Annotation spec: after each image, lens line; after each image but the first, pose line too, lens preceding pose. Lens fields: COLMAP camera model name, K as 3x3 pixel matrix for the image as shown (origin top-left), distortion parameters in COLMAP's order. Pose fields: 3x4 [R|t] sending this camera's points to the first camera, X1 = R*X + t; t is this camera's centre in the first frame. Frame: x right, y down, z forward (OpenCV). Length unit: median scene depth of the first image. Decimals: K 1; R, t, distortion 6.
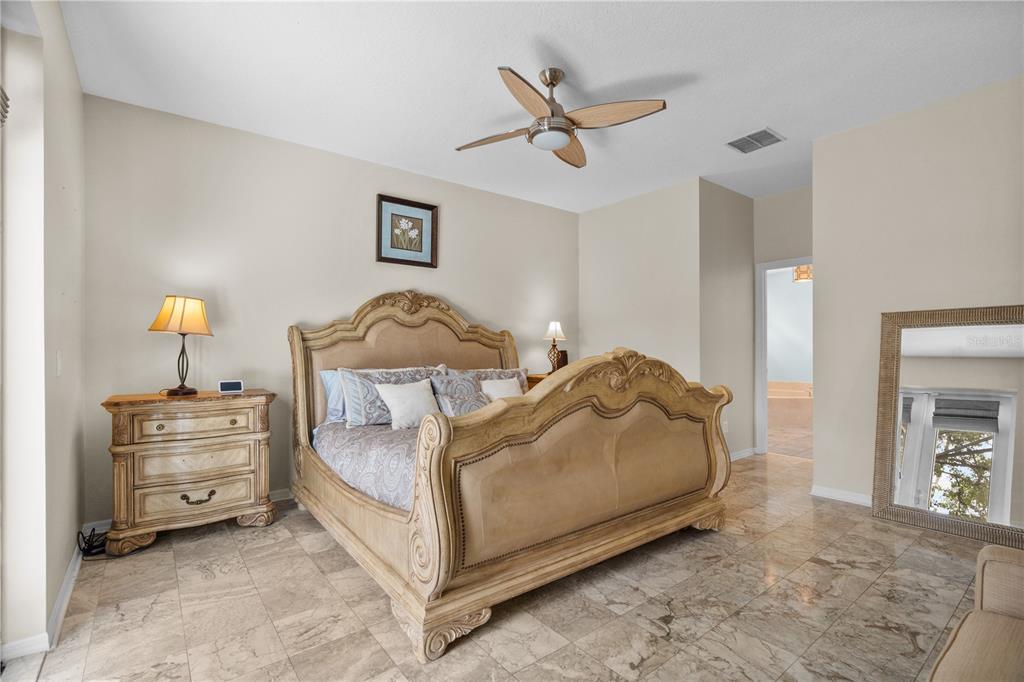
lens RADIAL K [[467.4, 0, 518.5], [0, 467.4, 354.4], [0, 0, 1]] dist [-0.008004, 0.002743]
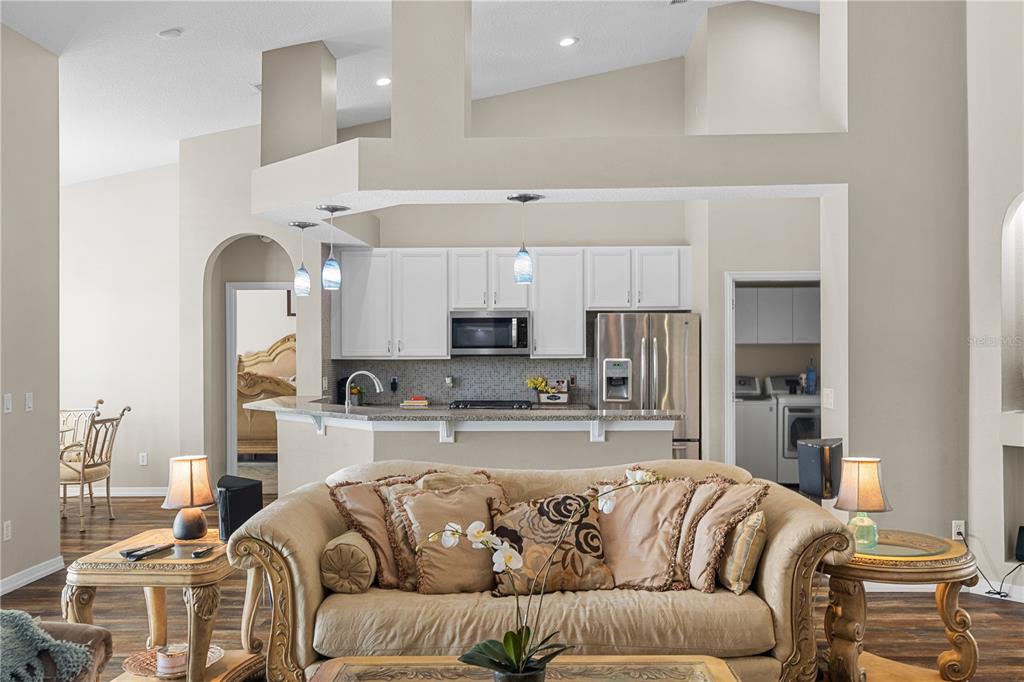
lens RADIAL K [[861.7, 0, 545.3], [0, 861.7, 346.0], [0, 0, 1]] dist [0.001264, -0.000329]
pose [[0.784144, 0.001292, -0.620578, 2.710260], [-0.007626, 0.999942, -0.007555, -0.076512], [0.620532, 0.010657, 0.784109, -1.033217]]
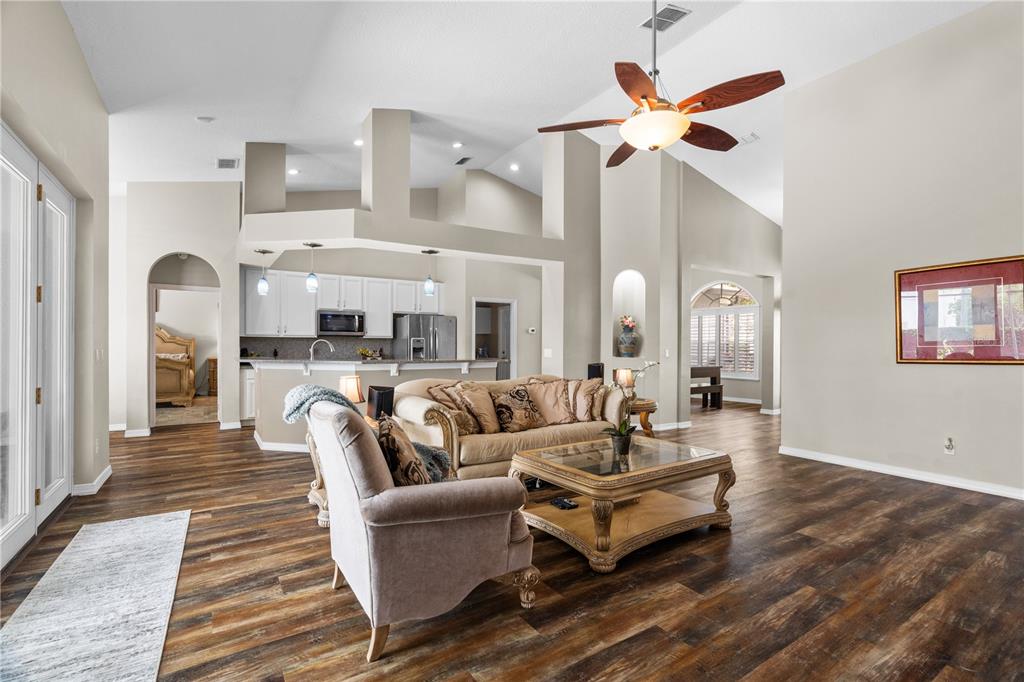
lens RADIAL K [[467.4, 0, 509.7], [0, 467.4, 344.2], [0, 0, 1]] dist [-0.008004, 0.002743]
pose [[0.995222, 0.009909, -0.097129, 2.215946], [-0.011020, 0.999880, -0.010905, -0.015805], [0.097009, 0.011924, 0.995212, -1.433536]]
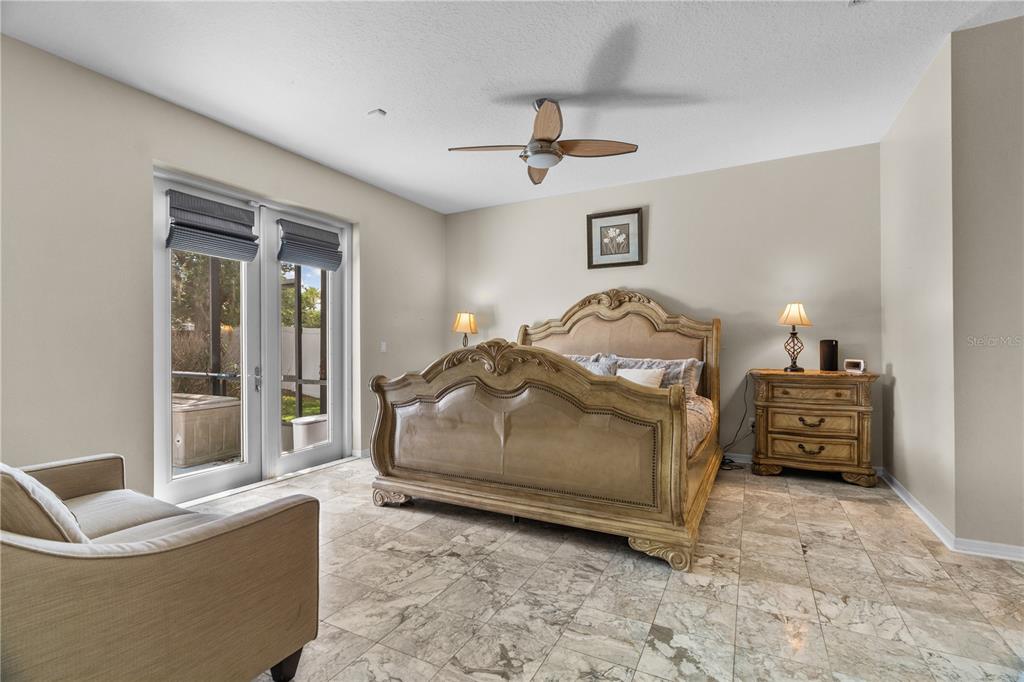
lens RADIAL K [[467.4, 0, 508.8], [0, 467.4, 344.6], [0, 0, 1]] dist [-0.008004, 0.002743]
pose [[0.406635, 0.002204, -0.913588, 0.815763], [-0.003268, 0.999994, 0.000958, -0.000003], [0.913585, 0.002596, 0.406639, 0.332146]]
